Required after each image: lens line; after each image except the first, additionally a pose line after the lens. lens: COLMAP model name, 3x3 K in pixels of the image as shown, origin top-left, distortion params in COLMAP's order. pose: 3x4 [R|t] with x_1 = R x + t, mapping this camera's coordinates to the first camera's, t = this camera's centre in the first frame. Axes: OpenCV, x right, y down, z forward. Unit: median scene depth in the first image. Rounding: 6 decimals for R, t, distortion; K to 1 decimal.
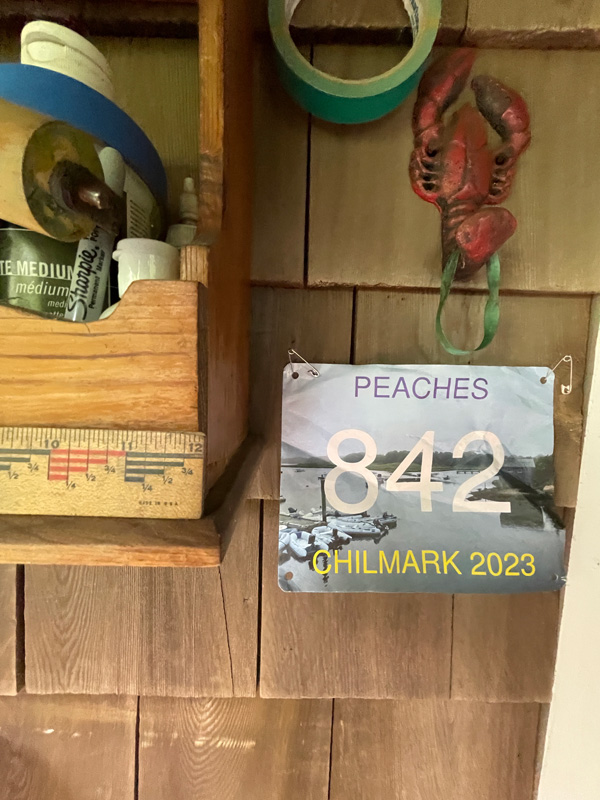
lens RADIAL K [[321.9, 0, 299.5], [0, 321.9, 400.0], [0, 0, 1]] dist [-0.001491, 0.000195]
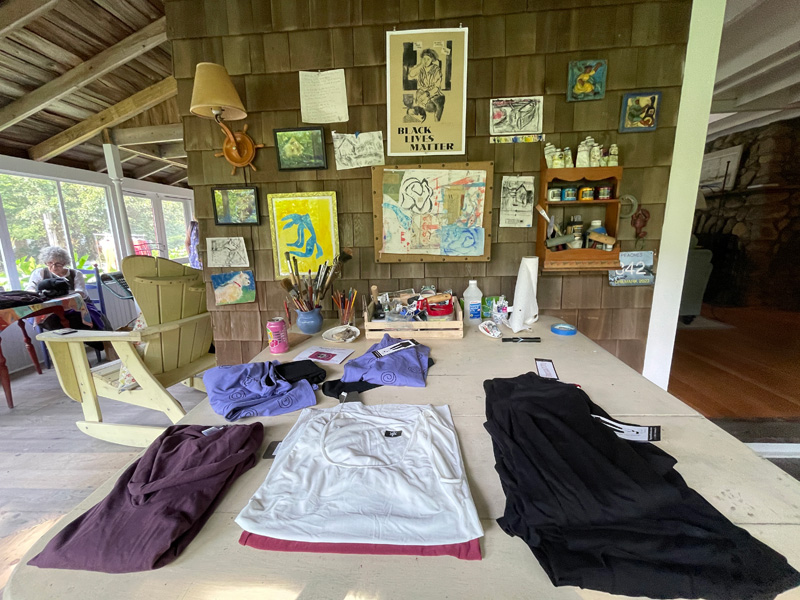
lens RADIAL K [[321.9, 0, 398.3], [0, 321.9, 297.8], [0, 0, 1]] dist [-0.001491, 0.000195]
pose [[0.997728, -0.033007, -0.058728, -3.888501], [0.037614, 0.996153, 0.079153, 0.128736], [0.055890, -0.081182, 0.995131, -5.677029]]
